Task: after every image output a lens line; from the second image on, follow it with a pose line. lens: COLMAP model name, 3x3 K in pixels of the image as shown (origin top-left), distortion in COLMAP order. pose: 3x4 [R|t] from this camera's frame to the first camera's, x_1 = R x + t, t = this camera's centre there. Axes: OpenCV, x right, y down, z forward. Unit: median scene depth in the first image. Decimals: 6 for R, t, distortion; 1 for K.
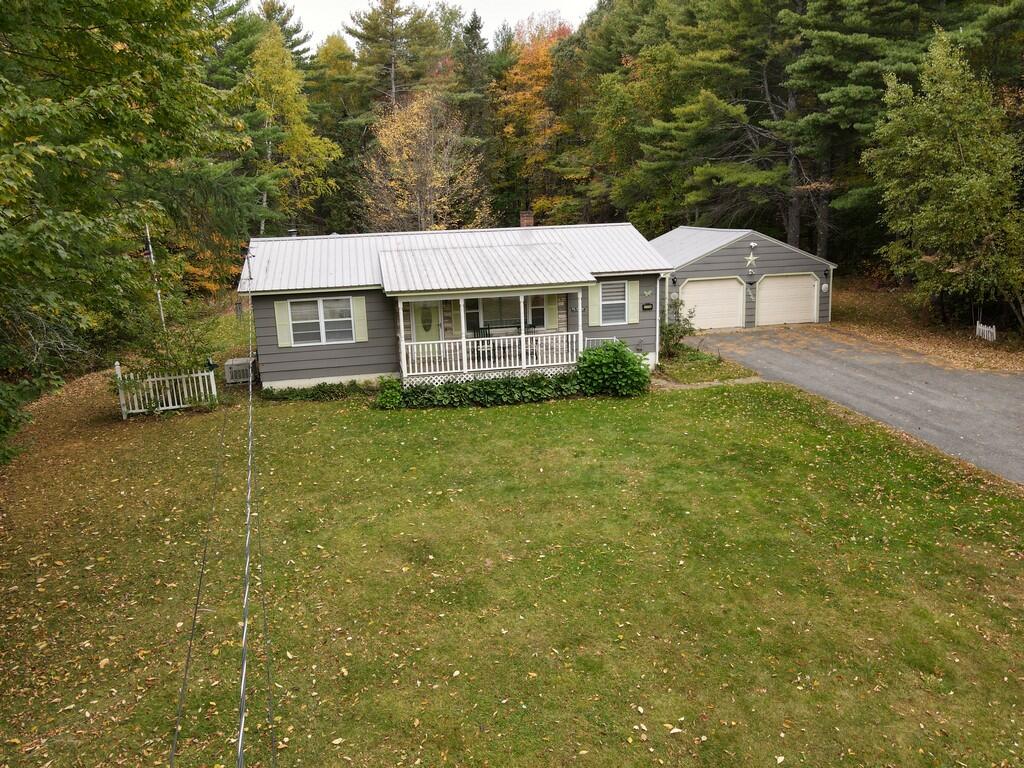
lens RADIAL K [[745.4, 0, 512.0], [0, 745.4, 384.0], [0, 0, 1]] dist [0.013856, 0.005464]
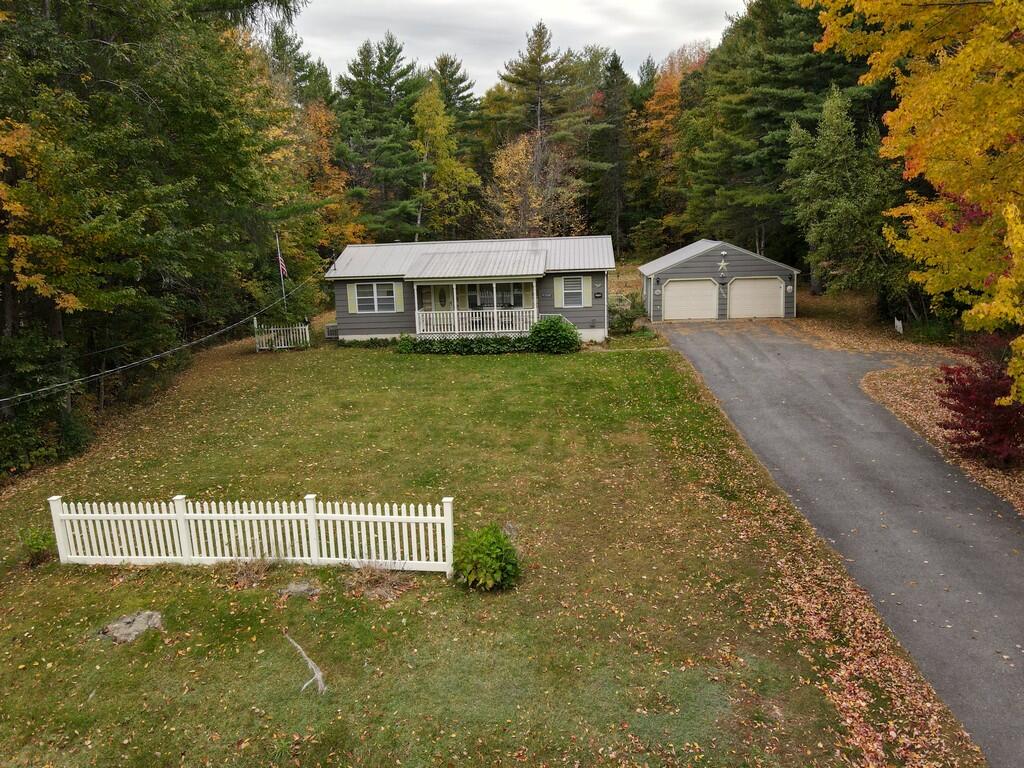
lens RADIAL K [[745.4, 0, 512.0], [0, 745.4, 384.0], [0, 0, 1]] dist [0.013856, 0.005464]
pose [[0.960026, 0.057008, -0.274045, 0.434961], [-0.062275, 0.998003, -0.010551, 0.090030], [0.272896, 0.027195, 0.961659, -0.394443]]
